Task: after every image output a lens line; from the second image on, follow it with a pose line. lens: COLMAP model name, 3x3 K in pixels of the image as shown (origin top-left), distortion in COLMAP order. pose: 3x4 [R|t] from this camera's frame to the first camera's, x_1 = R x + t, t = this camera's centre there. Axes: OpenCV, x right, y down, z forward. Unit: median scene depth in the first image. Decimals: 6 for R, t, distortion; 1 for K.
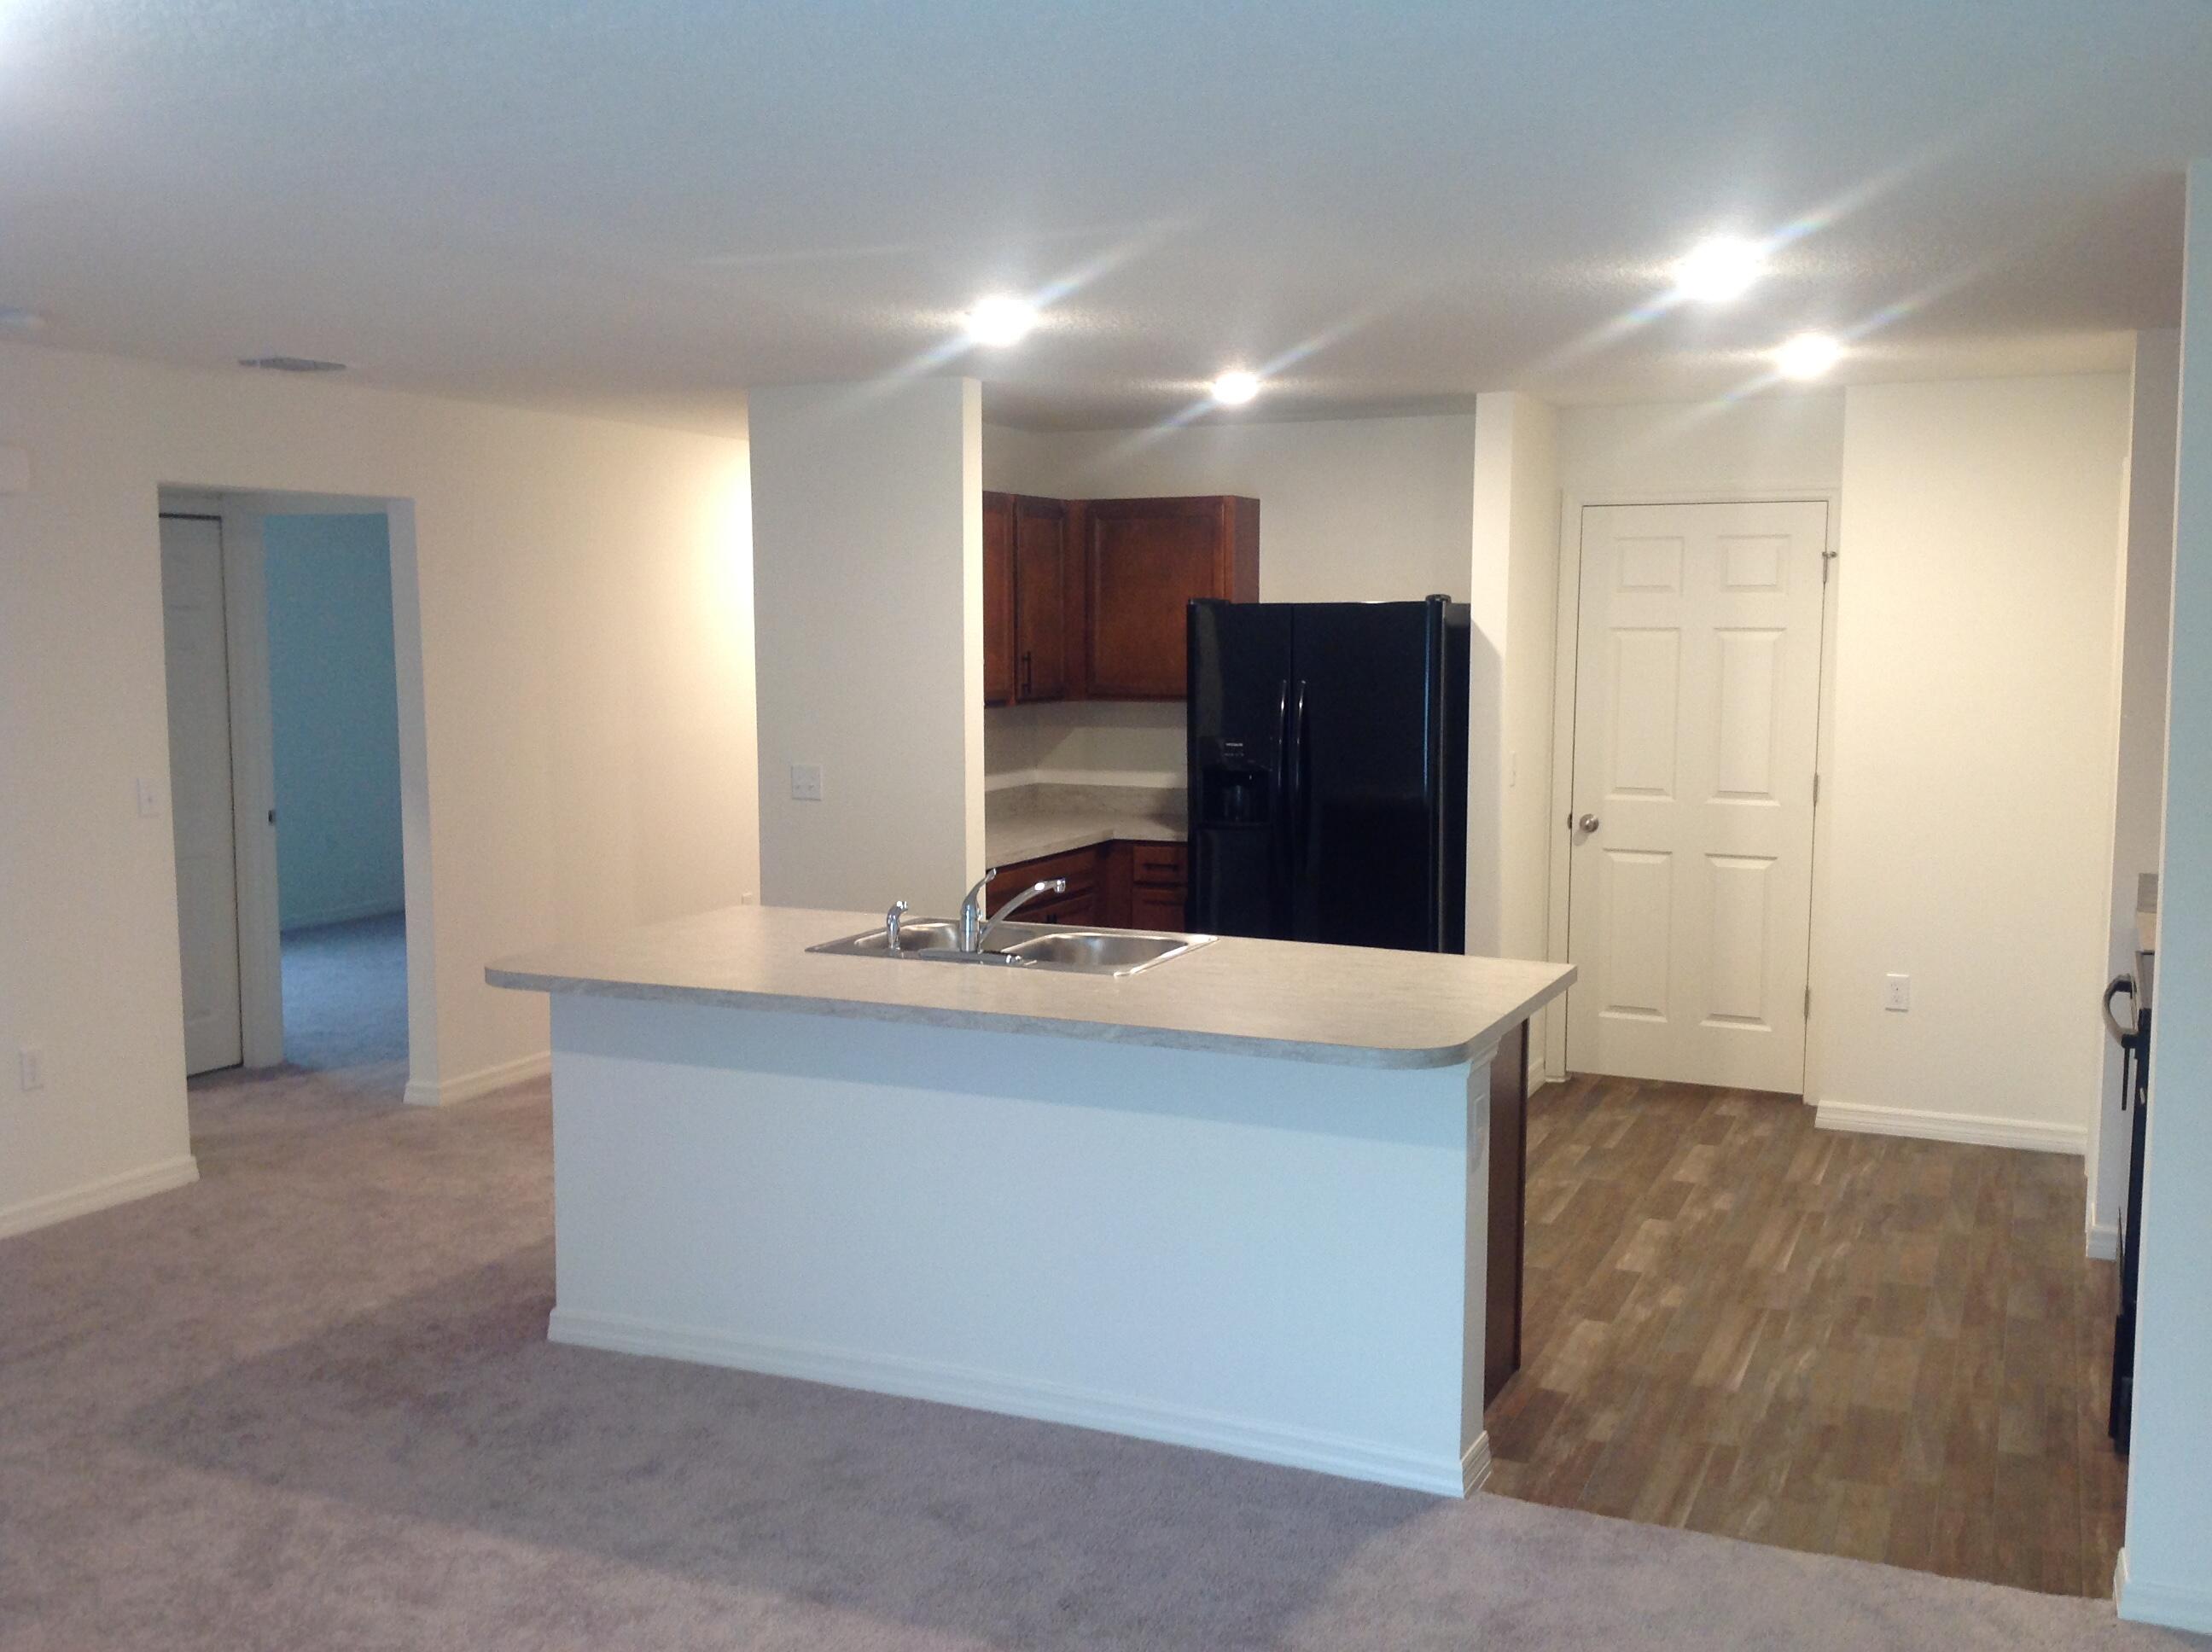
lens RADIAL K [[2070.7, 0, 1095.9], [0, 2070.7, 835.8], [0, 0, 1]] dist [-0.001077, 0.000000]
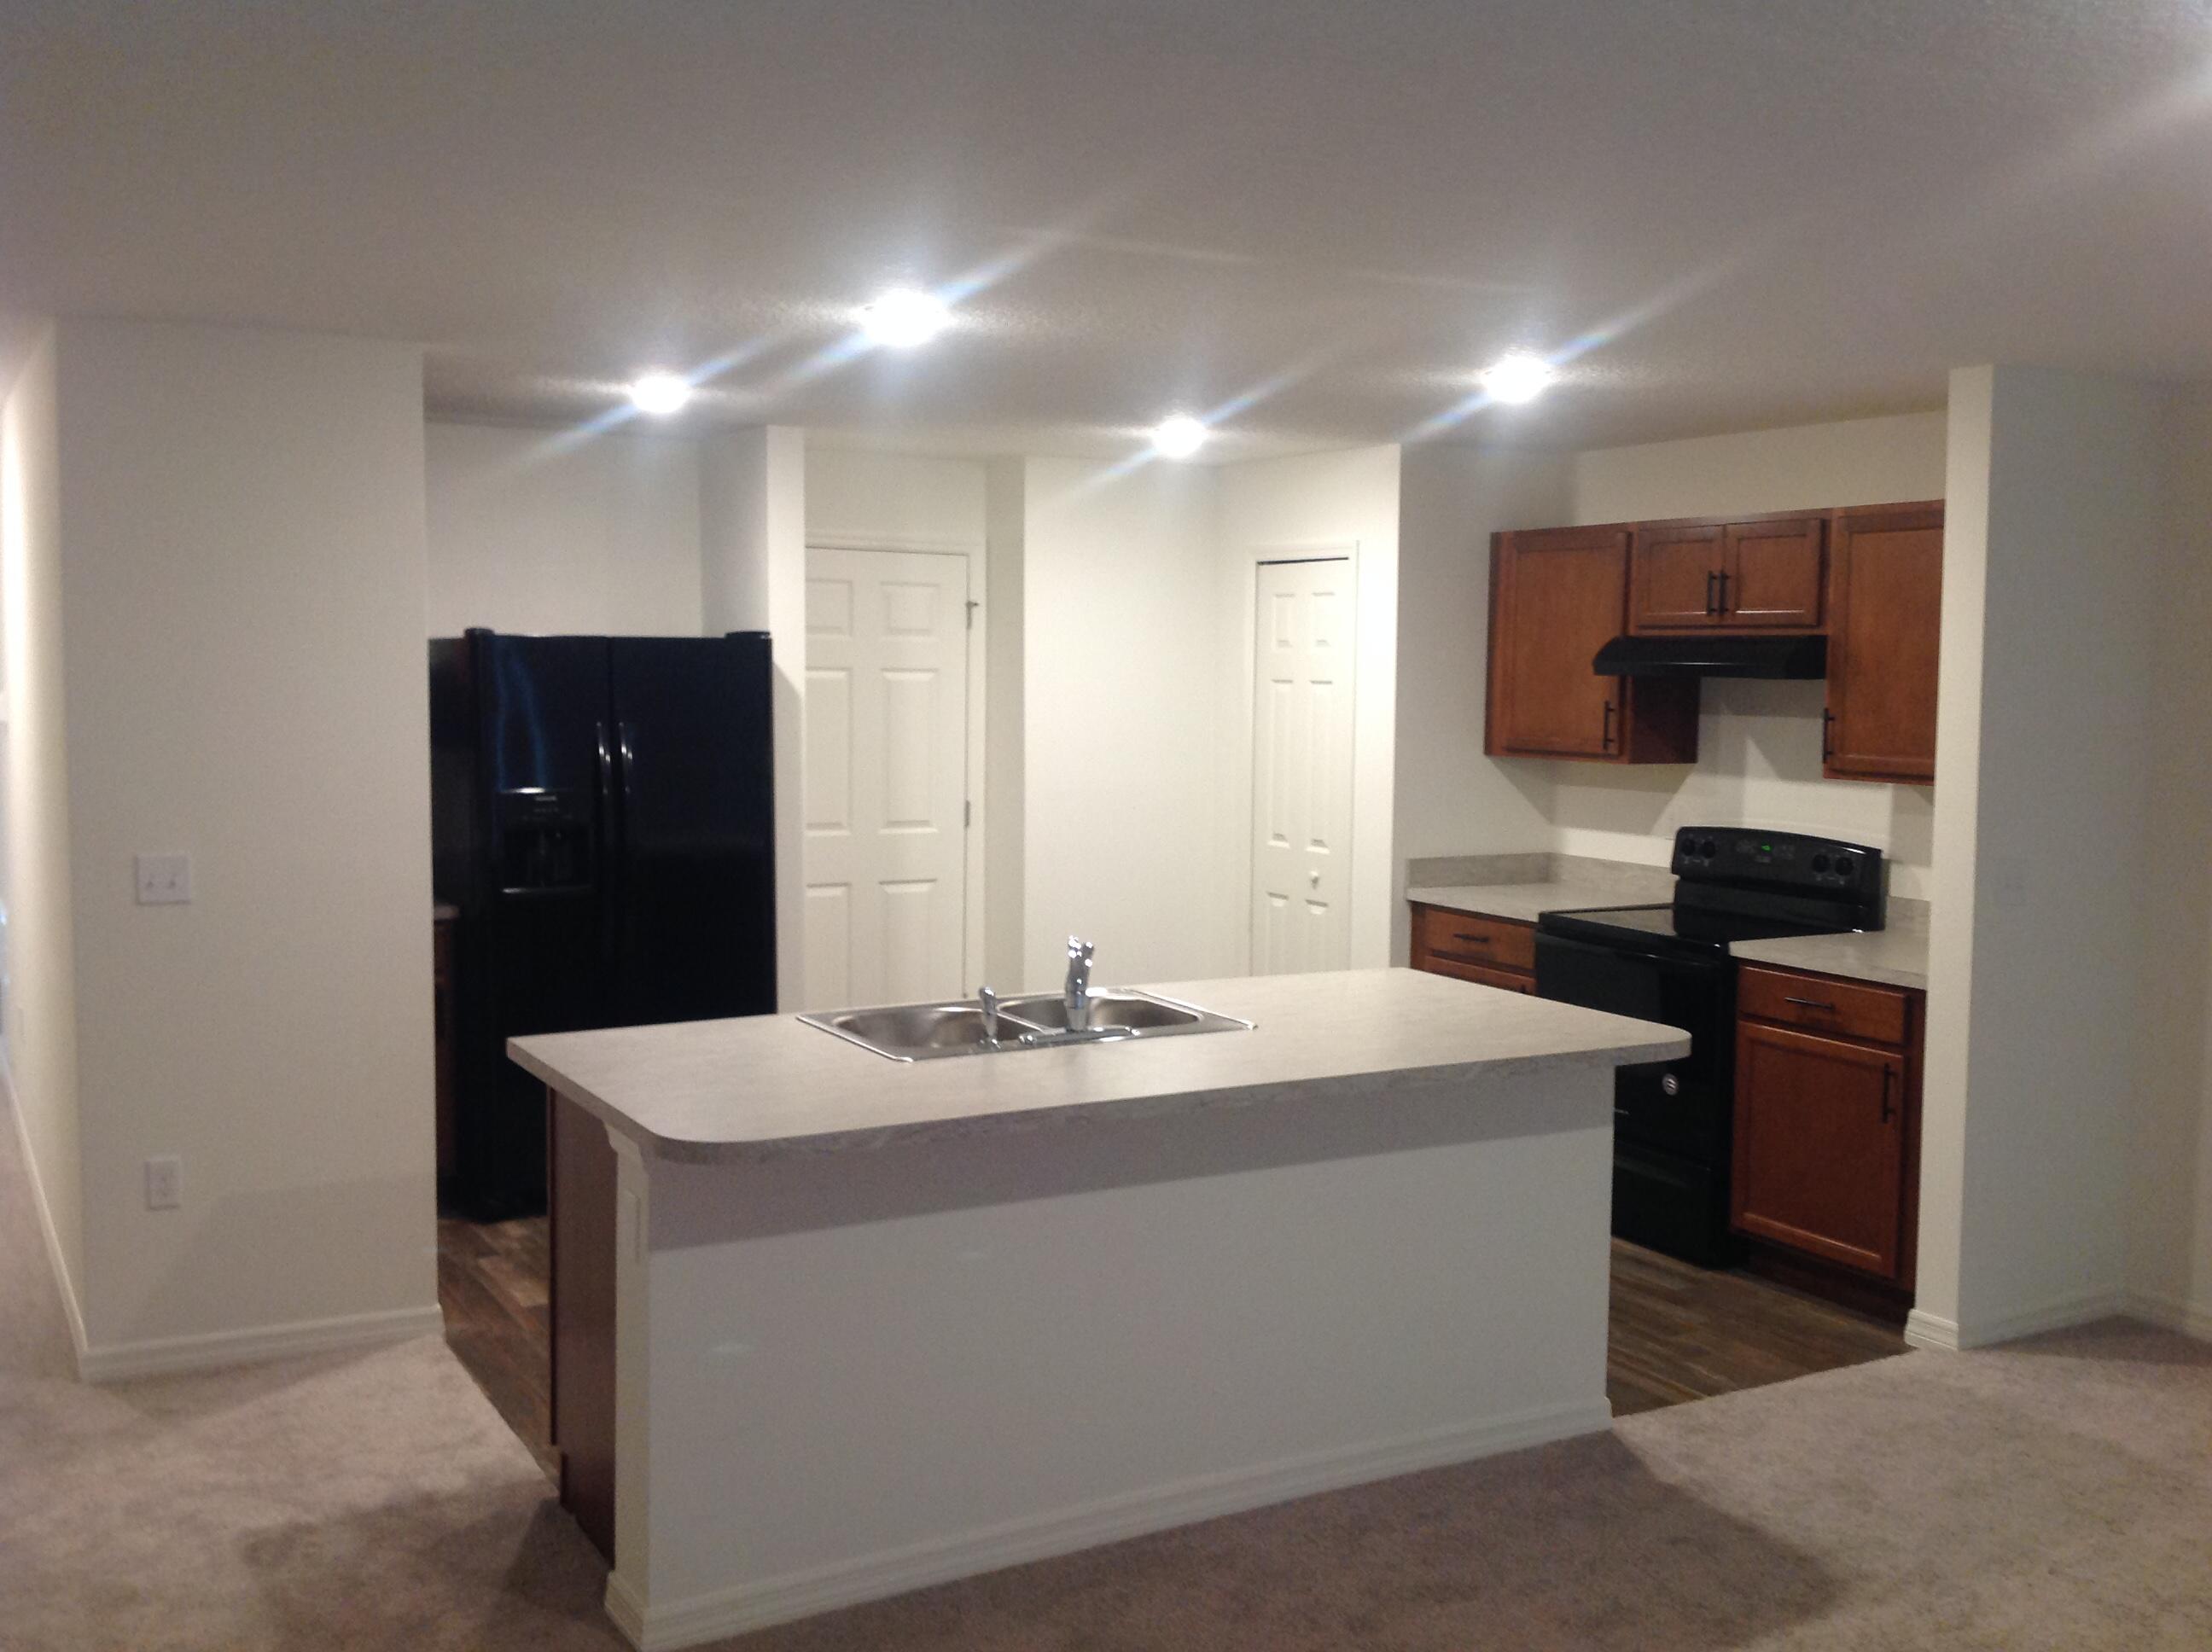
lens RADIAL K [[2070.7, 0, 1090.8], [0, 2070.7, 820.9], [0, 0, 1]] dist [-0.001077, 0.000000]
pose [[0.580257, -0.052998, 0.812707, -0.528230], [0.069867, 0.997441, 0.015161, -0.032563], [-0.811431, 0.047984, 0.582475, 0.315685]]
